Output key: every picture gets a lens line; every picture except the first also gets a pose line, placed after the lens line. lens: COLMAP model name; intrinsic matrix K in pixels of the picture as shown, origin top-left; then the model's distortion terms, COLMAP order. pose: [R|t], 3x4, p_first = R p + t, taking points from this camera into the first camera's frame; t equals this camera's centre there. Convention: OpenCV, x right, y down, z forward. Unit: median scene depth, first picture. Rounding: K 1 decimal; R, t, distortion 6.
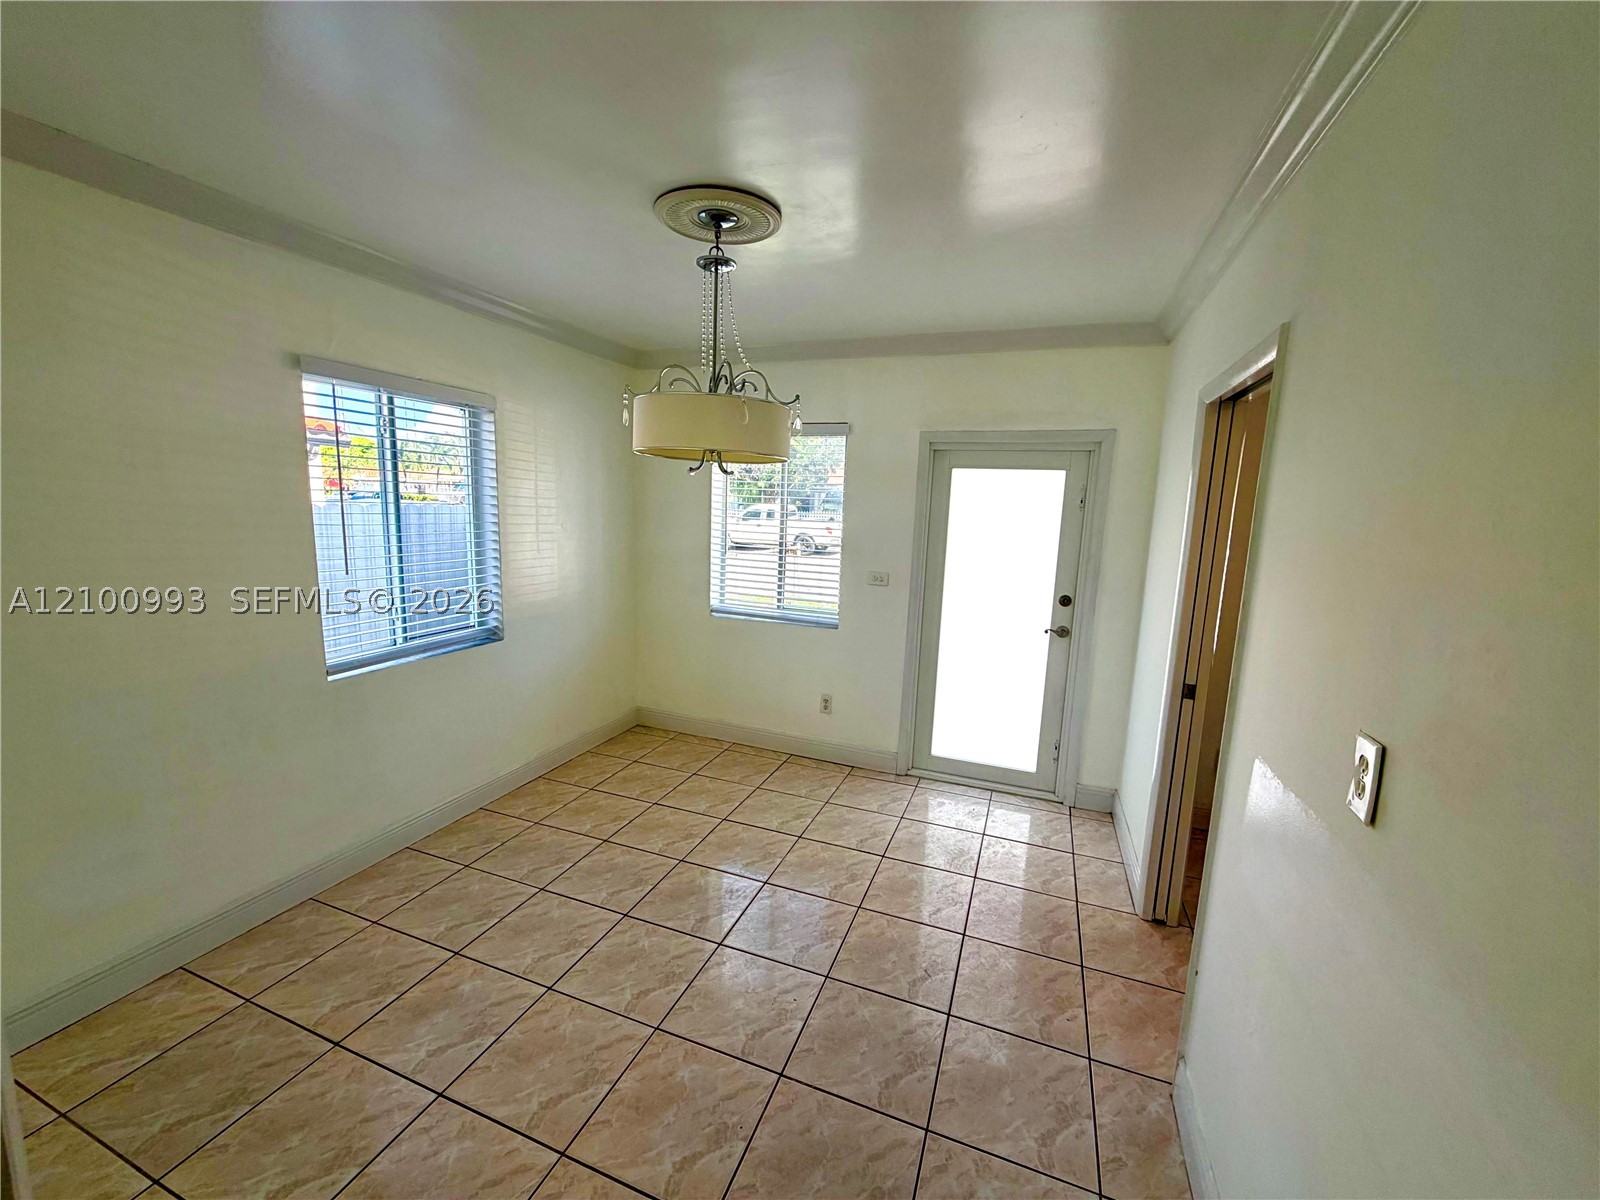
lens RADIAL K [[637.5, 0, 795.7], [0, 637.5, 603.3], [0, 0, 1]] dist [0.000393, -0.000362]
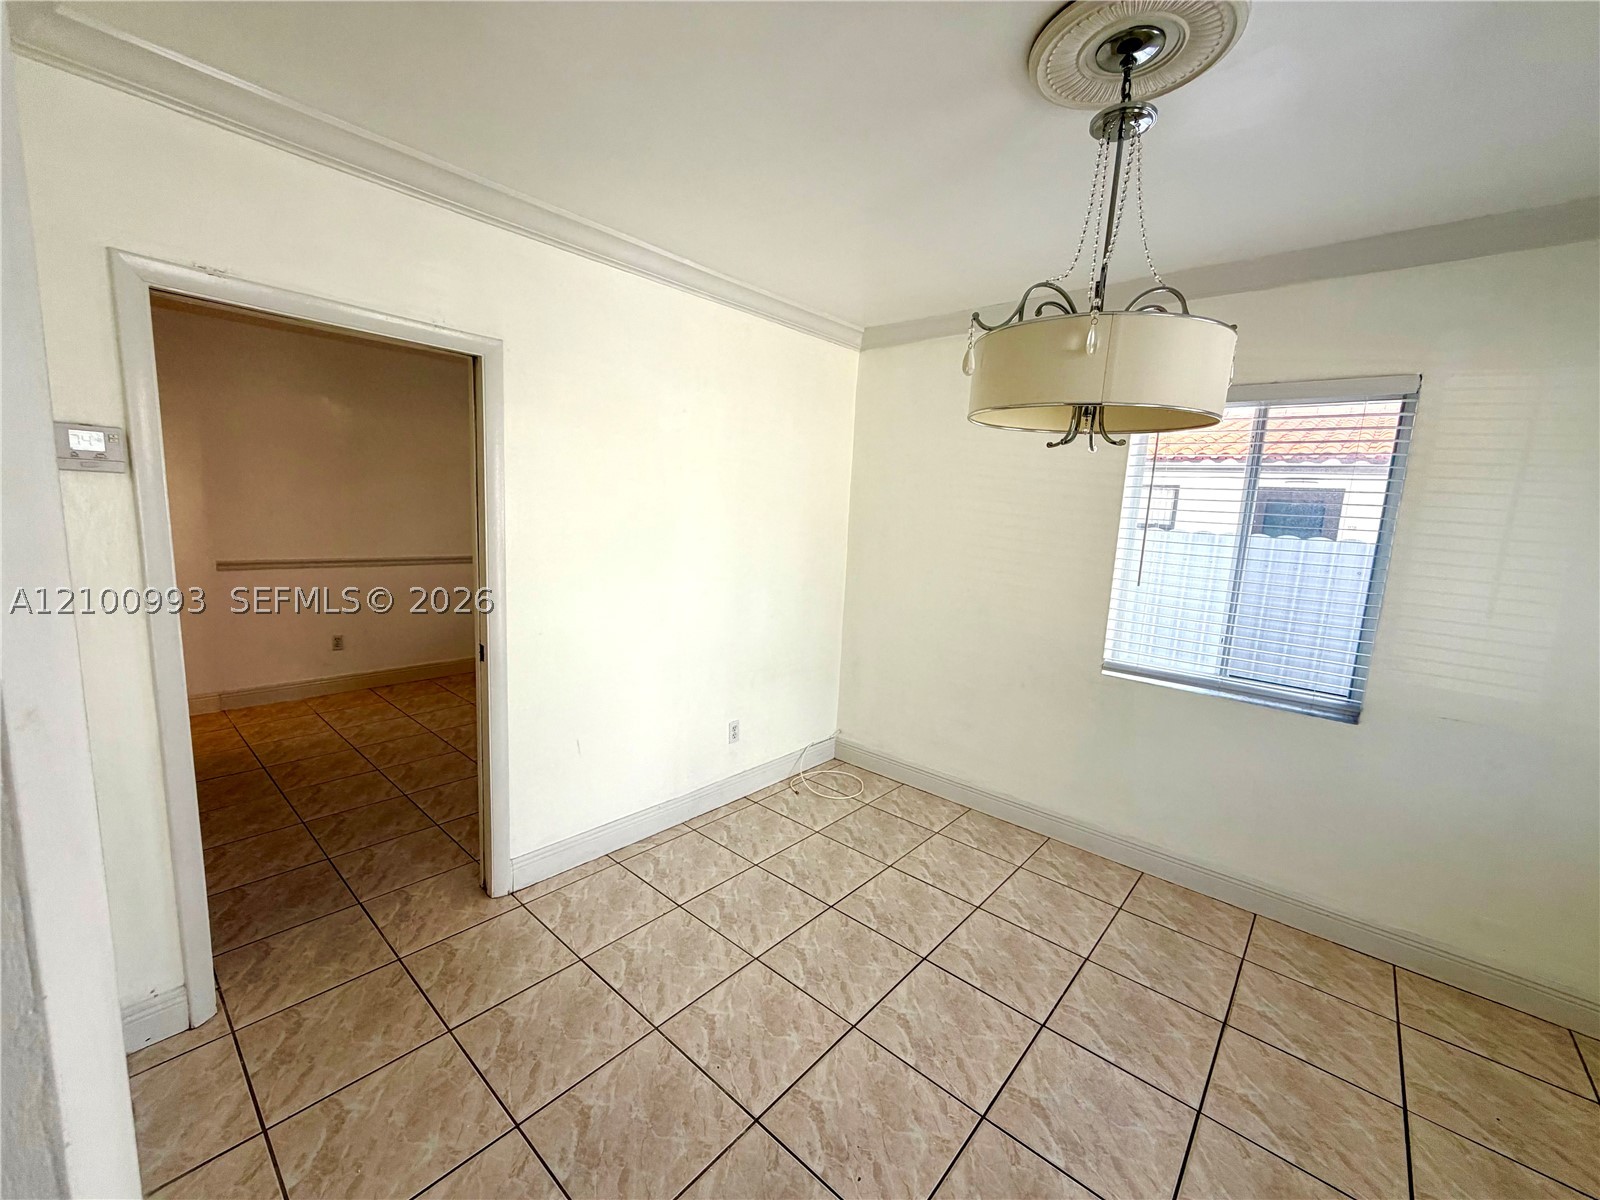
lens RADIAL K [[637.5, 0, 793.4], [0, 637.5, 596.6], [0, 0, 1]] dist [0.000393, -0.000362]
pose [[-0.343890, 0.081507, -0.935466, 0.363937], [-0.207588, 0.964978, 0.160391, -0.056174], [0.915777, 0.249348, -0.314927, 0.573871]]
